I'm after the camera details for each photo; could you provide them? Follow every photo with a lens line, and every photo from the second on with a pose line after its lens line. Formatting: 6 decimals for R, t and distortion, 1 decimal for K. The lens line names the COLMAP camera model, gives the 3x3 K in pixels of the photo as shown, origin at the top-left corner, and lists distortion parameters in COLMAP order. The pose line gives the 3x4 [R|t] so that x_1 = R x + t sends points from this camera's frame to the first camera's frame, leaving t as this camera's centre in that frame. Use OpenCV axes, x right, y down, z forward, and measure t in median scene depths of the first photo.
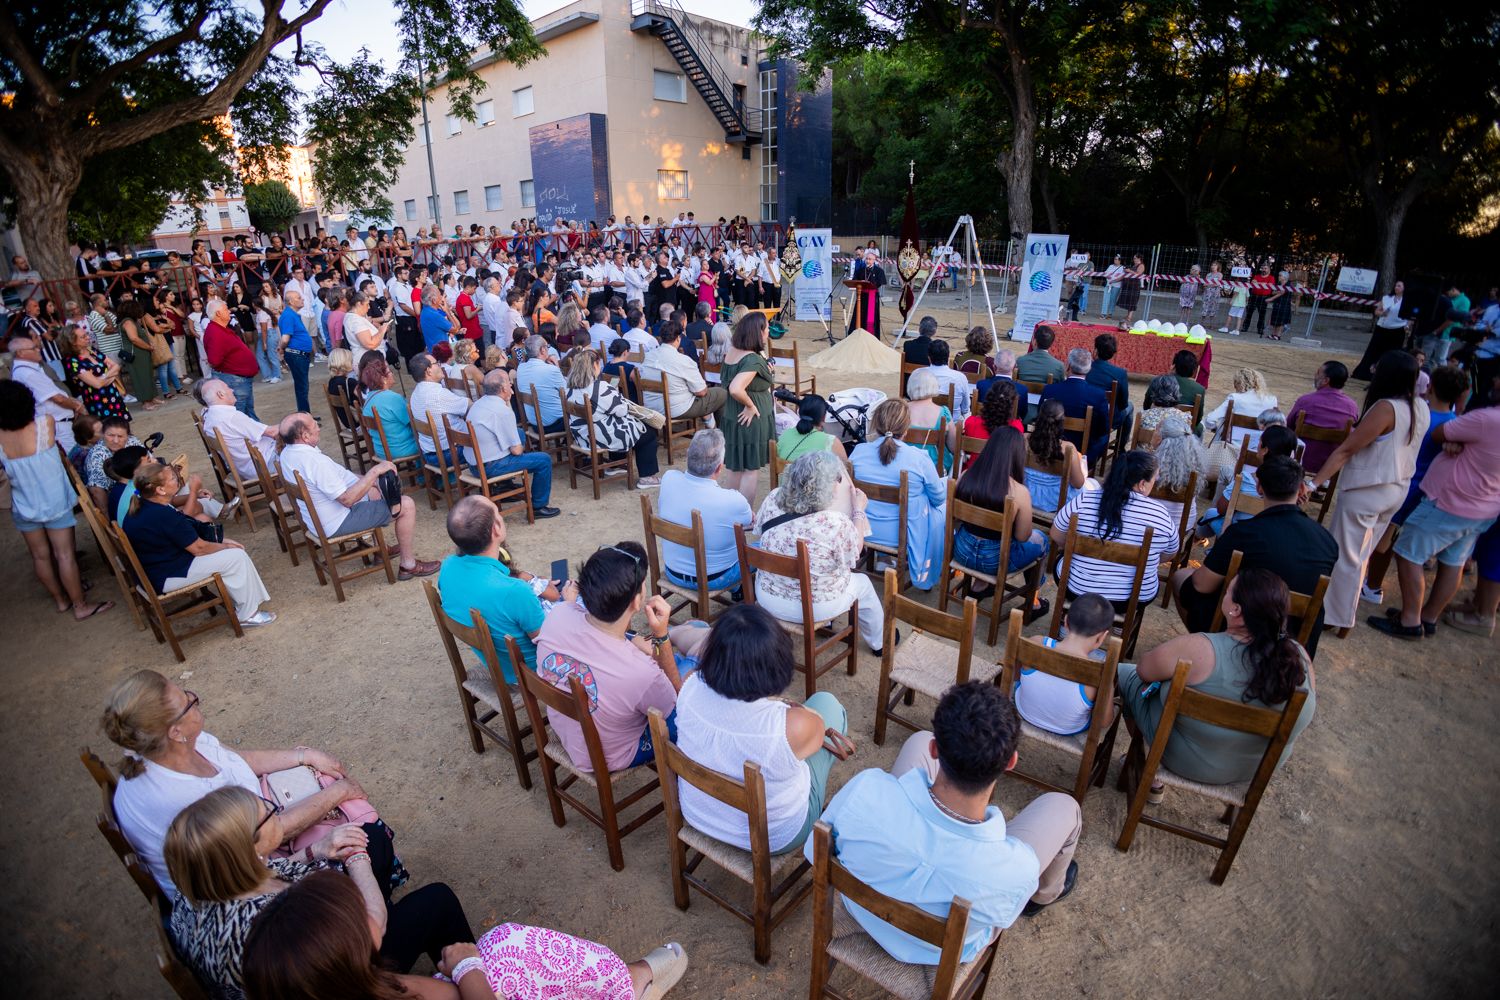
lens RADIAL K [[688.0, 0, 744.7], [0, 688.0, 506.7], [0, 0, 1]] dist [-0.145043, 0.032947]
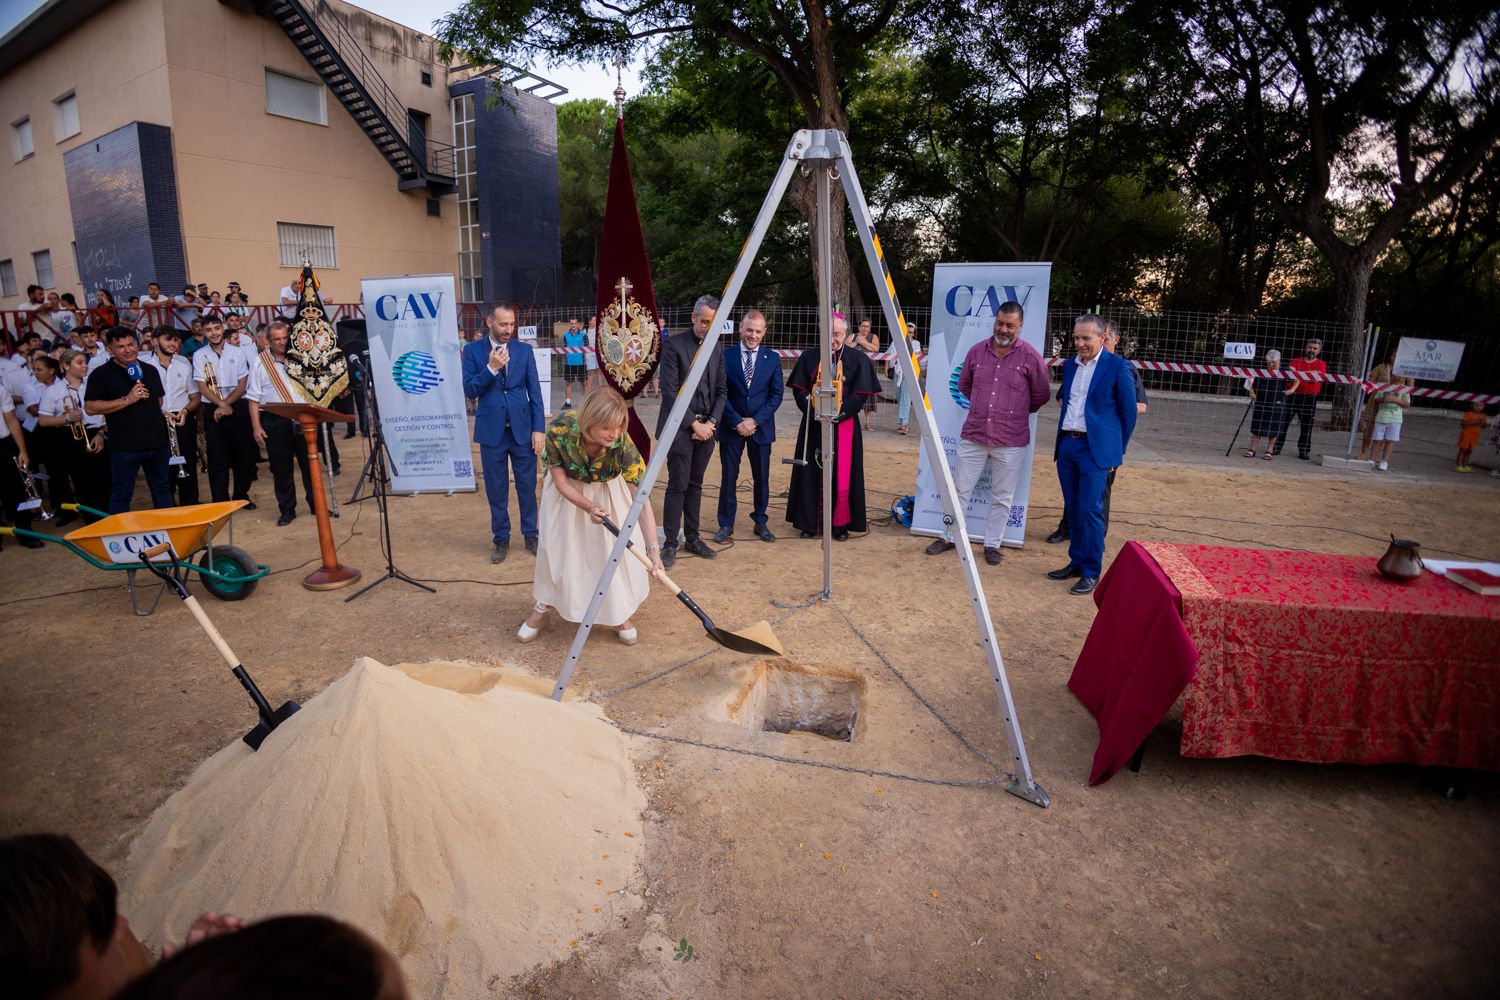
lens RADIAL K [[688.3, 0, 753.2], [0, 688.3, 505.7], [0, 0, 1]] dist [-0.147251, 0.035228]
pose [[0.945863, -0.066612, 0.317657, 0.099242], [0.108649, 0.987231, -0.116496, -0.122624], [-0.305840, 0.144702, 0.941022, 0.346976]]
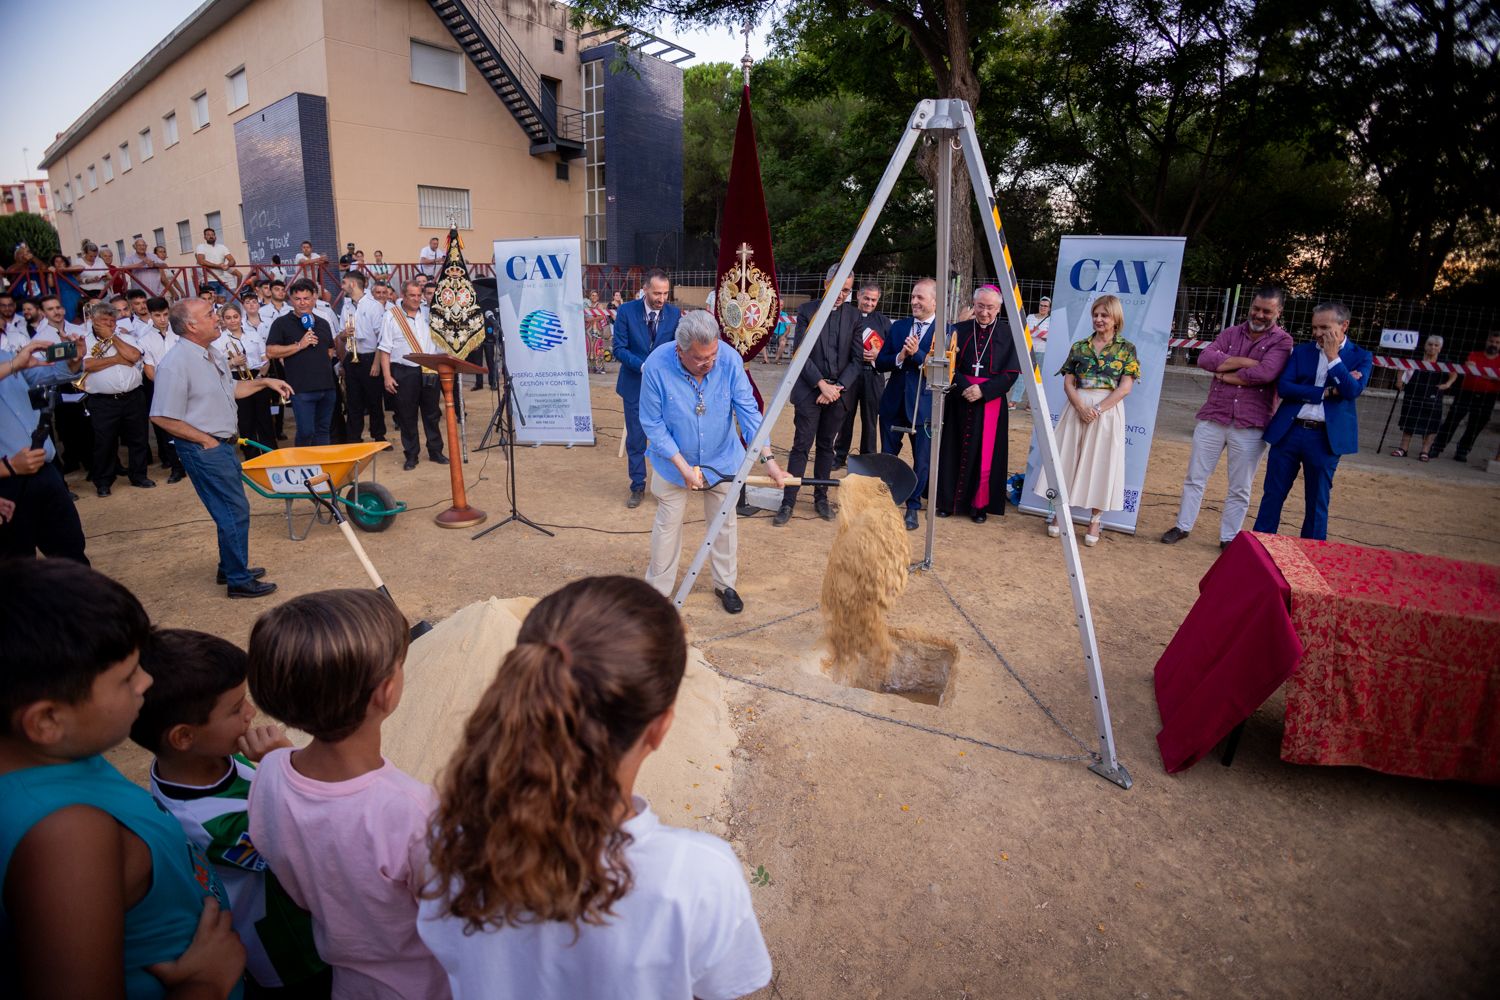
lens RADIAL K [[688.0, 0, 744.7], [0, 688.0, 506.7], [0, 0, 1]] dist [-0.145043, 0.032947]
pose [[0.988101, -0.017931, 0.152761, 0.098276], [0.030681, 0.996200, -0.081518, -0.120672], [-0.150718, 0.085234, 0.984895, 0.342753]]
